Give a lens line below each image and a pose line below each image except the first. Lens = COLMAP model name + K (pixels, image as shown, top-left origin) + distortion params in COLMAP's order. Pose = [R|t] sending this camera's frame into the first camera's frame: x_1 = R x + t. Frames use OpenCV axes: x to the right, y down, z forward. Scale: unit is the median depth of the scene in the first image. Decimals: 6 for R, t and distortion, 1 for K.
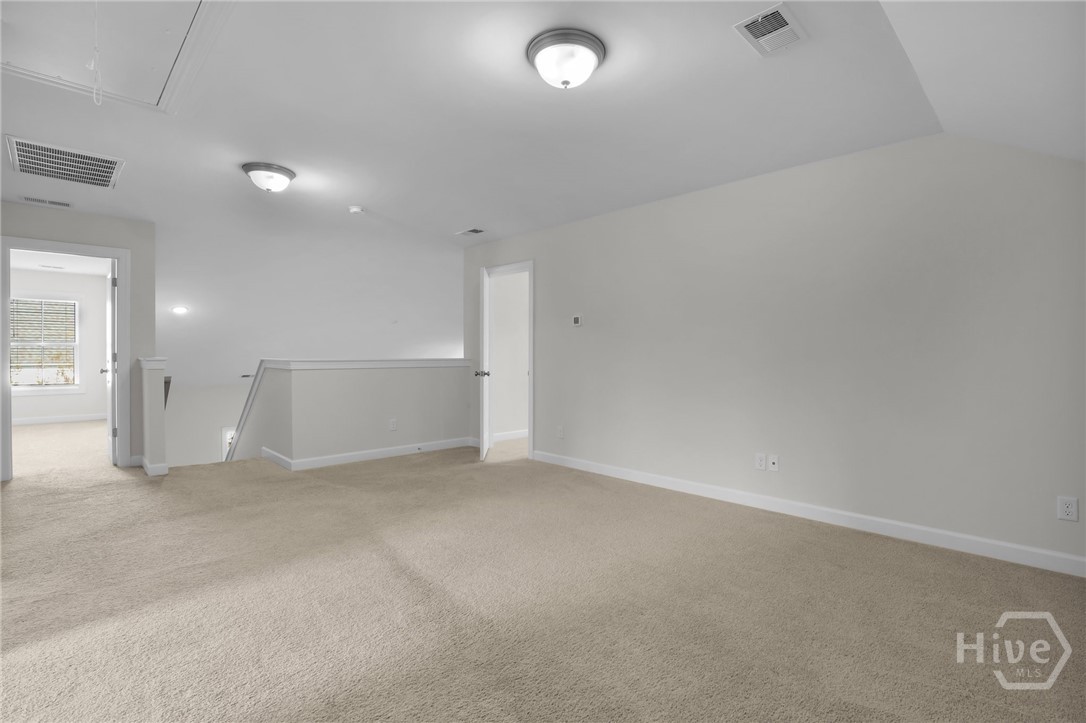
lens RADIAL K [[499.0, 0, 554.8], [0, 499.0, 360.0], [0, 0, 1]] dist [-0.037233, -0.000363]
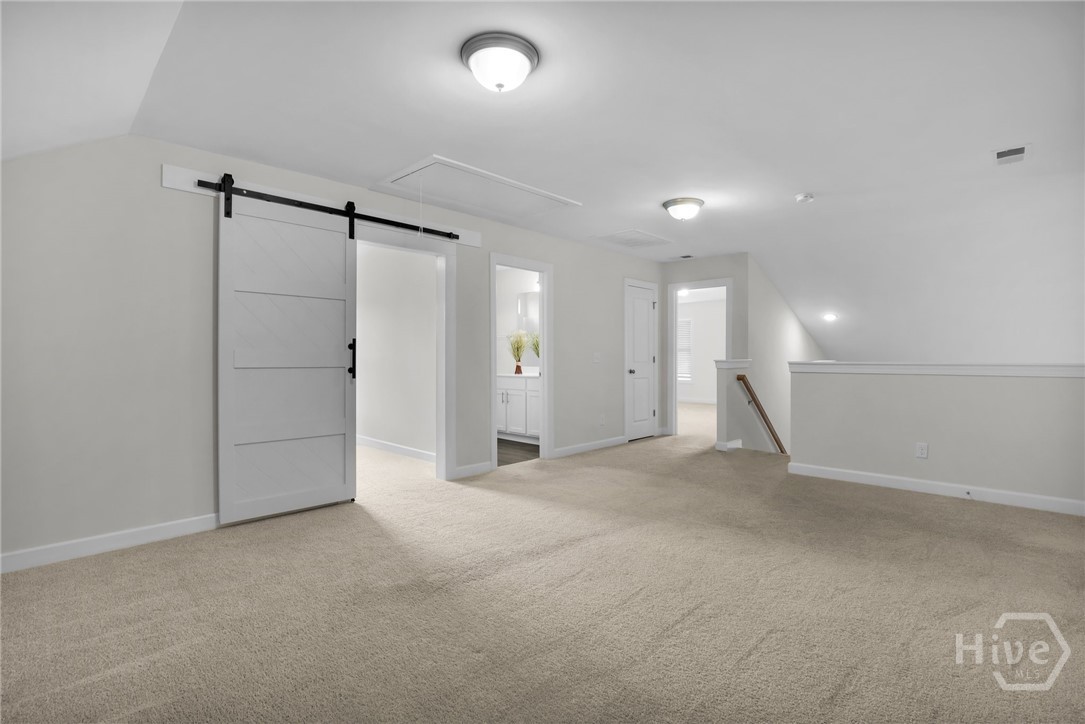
lens RADIAL K [[498.5, 0, 554.0], [0, 498.5, 358.3], [0, 0, 1]] dist [-0.037233, -0.000363]
pose [[0.039542, 0.001422, -0.999217, 0.655370], [-0.012737, 0.999918, 0.000919, -0.005096], [0.999137, 0.012690, 0.039557, 0.683182]]
